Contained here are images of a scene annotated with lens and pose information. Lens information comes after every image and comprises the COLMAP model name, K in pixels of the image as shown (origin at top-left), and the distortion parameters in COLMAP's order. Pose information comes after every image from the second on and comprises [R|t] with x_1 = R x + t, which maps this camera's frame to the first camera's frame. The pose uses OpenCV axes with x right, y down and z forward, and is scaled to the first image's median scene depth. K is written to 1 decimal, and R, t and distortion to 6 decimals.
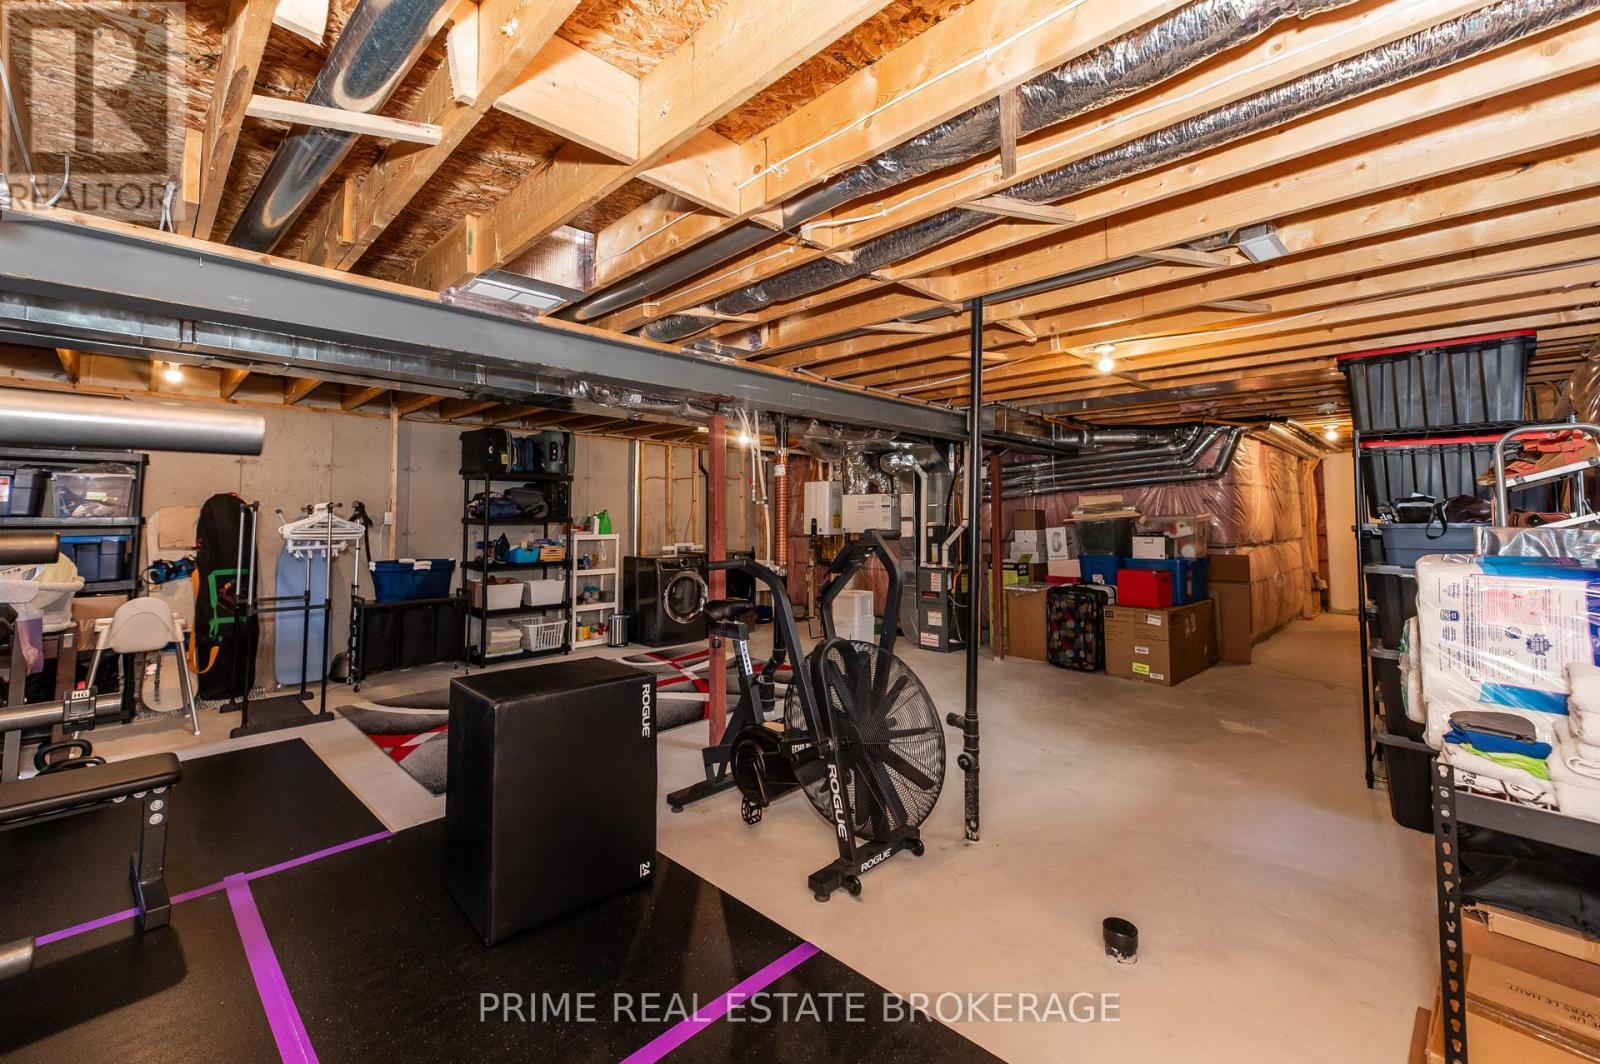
lens RADIAL K [[655.4, 0, 785.1], [0, 655.4, 480.8], [0, 0, 1]] dist [0.005967, -0.000295]
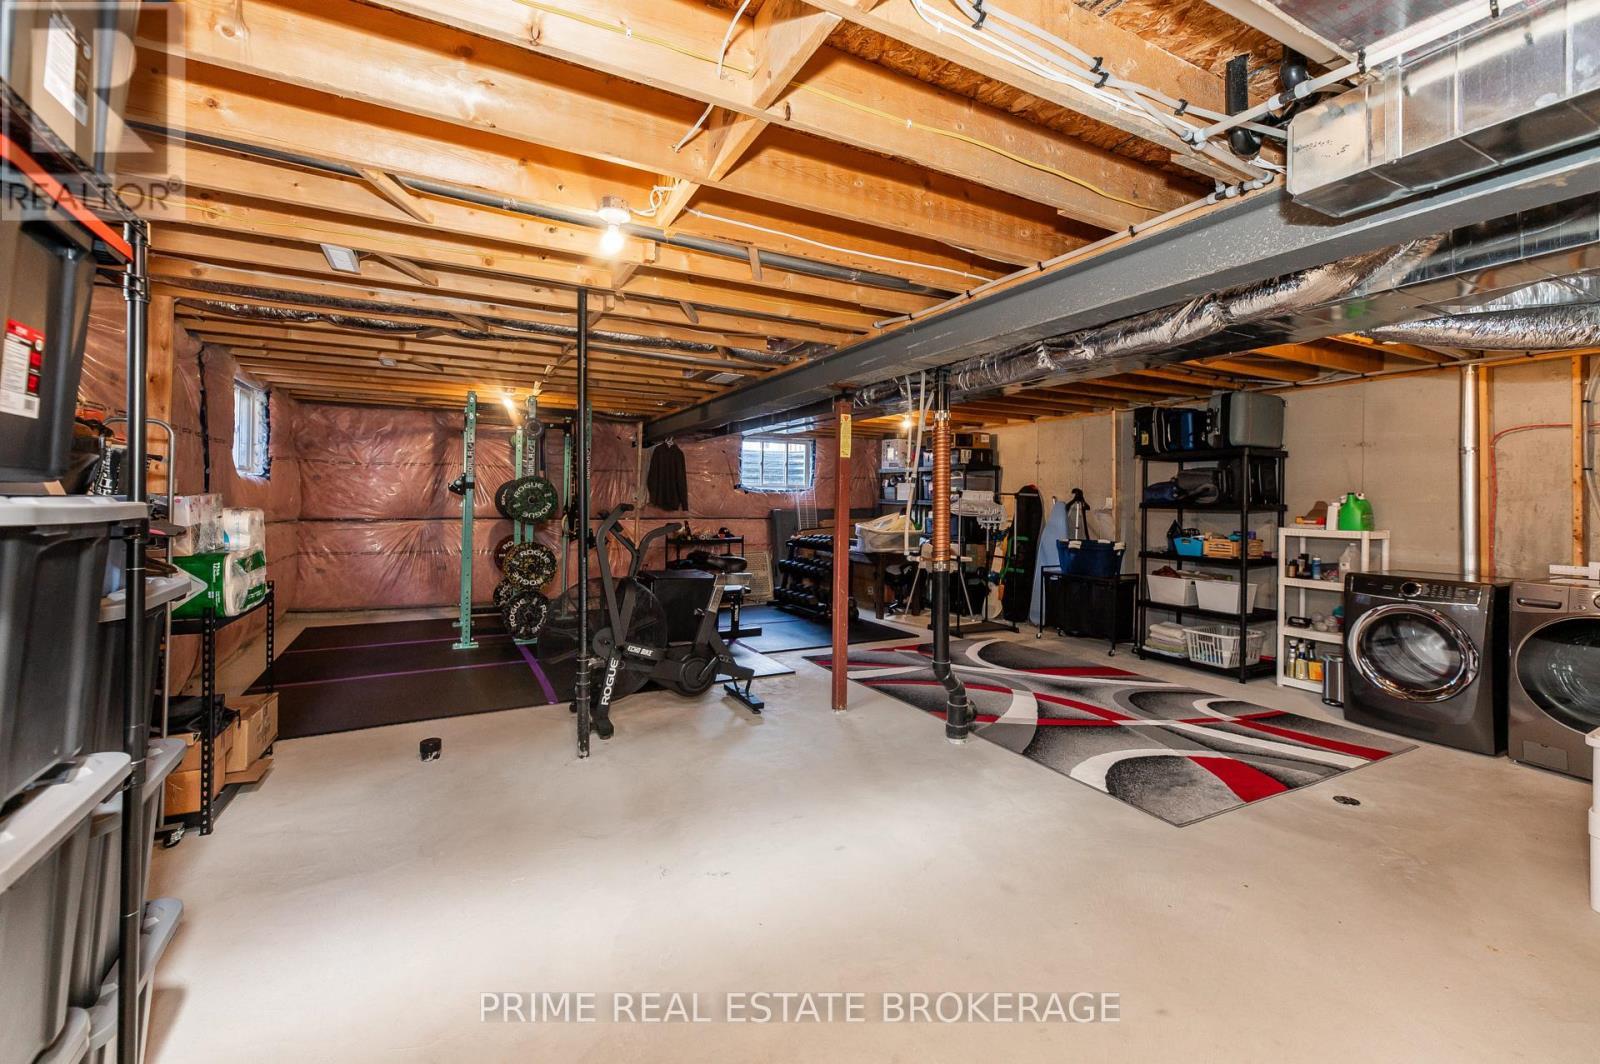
lens RADIAL K [[675.2, 0, 799.7], [0, 675.2, 487.9], [0, 0, 1]] dist [0.022790, 0.000067]
pose [[-0.287997, -0.015982, -0.957498, 0.577266], [0.048414, 0.998339, -0.031225, 0.036583], [0.956407, -0.055349, -0.286745, 0.723082]]
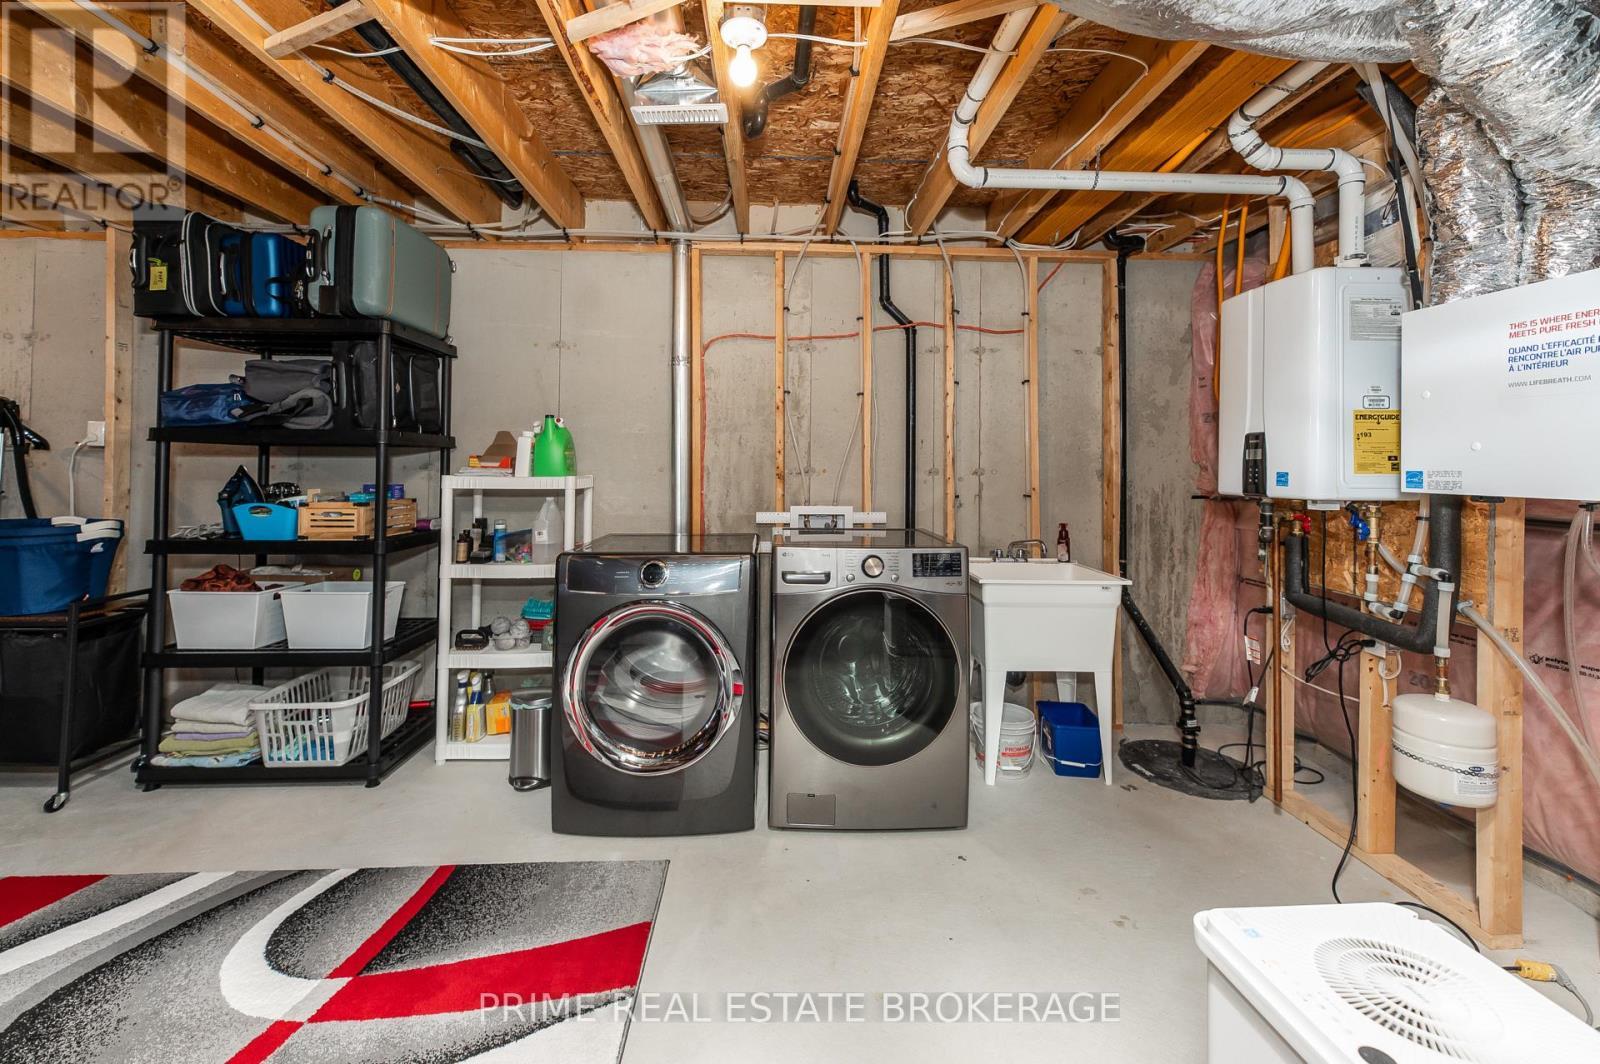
lens RADIAL K [[649.8, 0, 791.3], [0, 649.8, 465.4], [0, 0, 1]] dist [-0.000103, -0.000129]
pose [[0.729459, 0.006785, -0.683991, 0.108723], [0.032813, 0.998453, 0.044898, 0.066820], [0.683238, -0.055195, 0.728107, 0.874139]]
